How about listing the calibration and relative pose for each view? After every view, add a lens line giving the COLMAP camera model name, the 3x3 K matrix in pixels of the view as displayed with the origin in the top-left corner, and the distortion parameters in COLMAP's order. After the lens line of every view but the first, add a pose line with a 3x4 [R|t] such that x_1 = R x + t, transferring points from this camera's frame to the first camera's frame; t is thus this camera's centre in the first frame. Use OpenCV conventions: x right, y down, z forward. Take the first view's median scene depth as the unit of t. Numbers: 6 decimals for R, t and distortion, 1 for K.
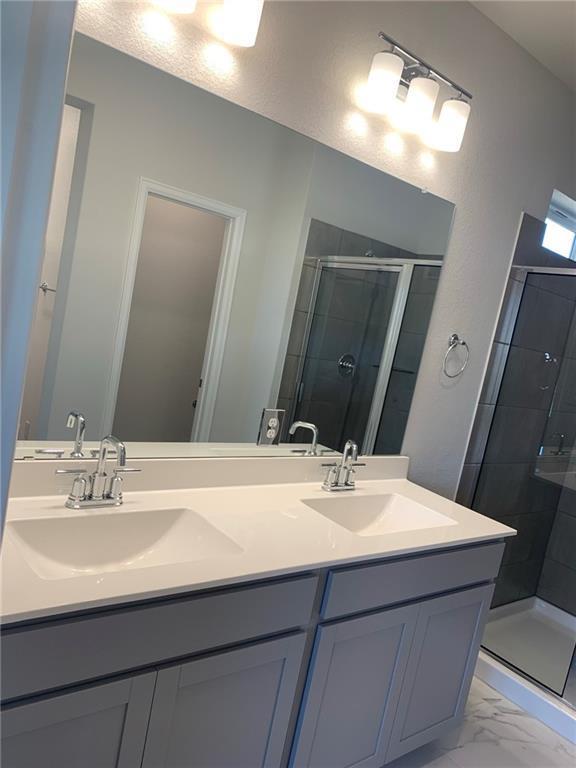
lens RADIAL K [[582.3, 0, 286.4], [0, 582.3, 387.3], [0, 0, 1]] dist [0.024269, -0.029807]
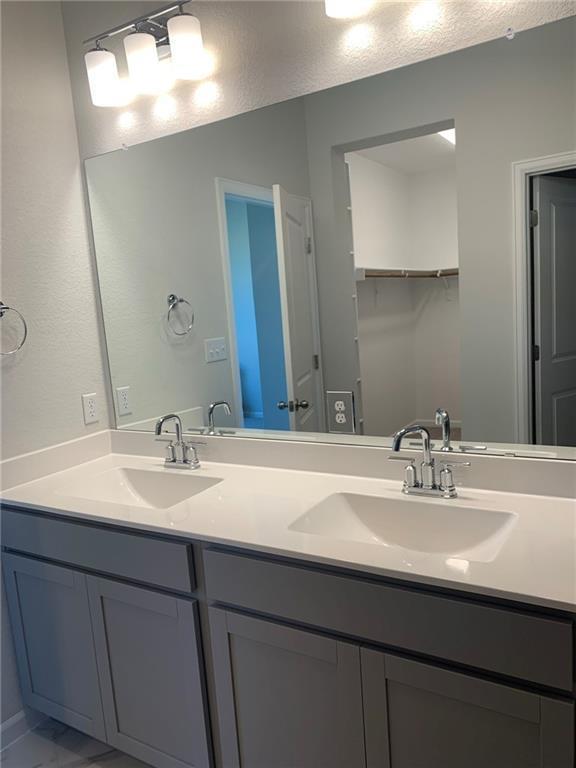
lens RADIAL K [[582.3, 0, 307.2], [0, 582.3, 394.4], [0, 0, 1]] dist [0.024269, -0.029807]
pose [[0.358063, -0.040314, -0.932827, 0.735990], [0.038476, 0.998856, -0.028398, 0.058606], [0.932904, -0.025724, 0.359204, 0.554068]]
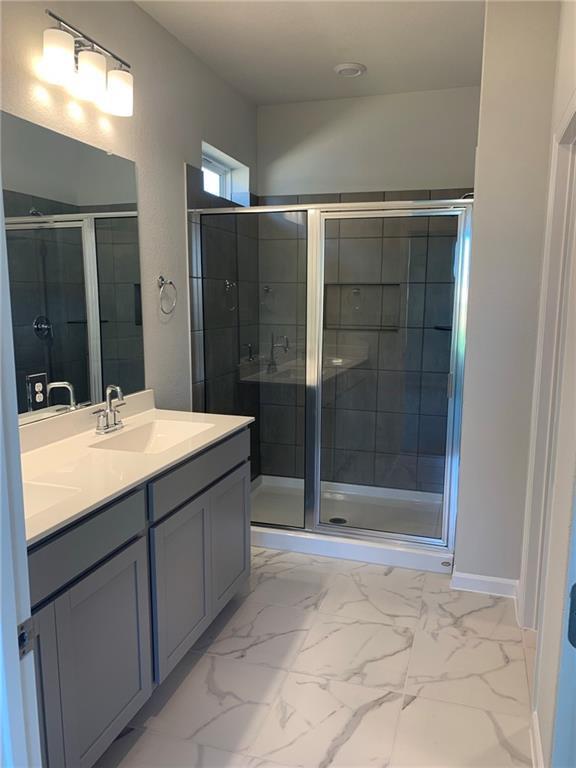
lens RADIAL K [[582.3, 0, 290.1], [0, 582.3, 384.0], [0, 0, 1]] dist [0.024269, -0.029807]
pose [[0.818279, -0.265408, 0.509881, -0.169752], [0.218995, 0.964069, 0.150374, -0.004593], [-0.531471, -0.011387, 0.847000, -0.132546]]
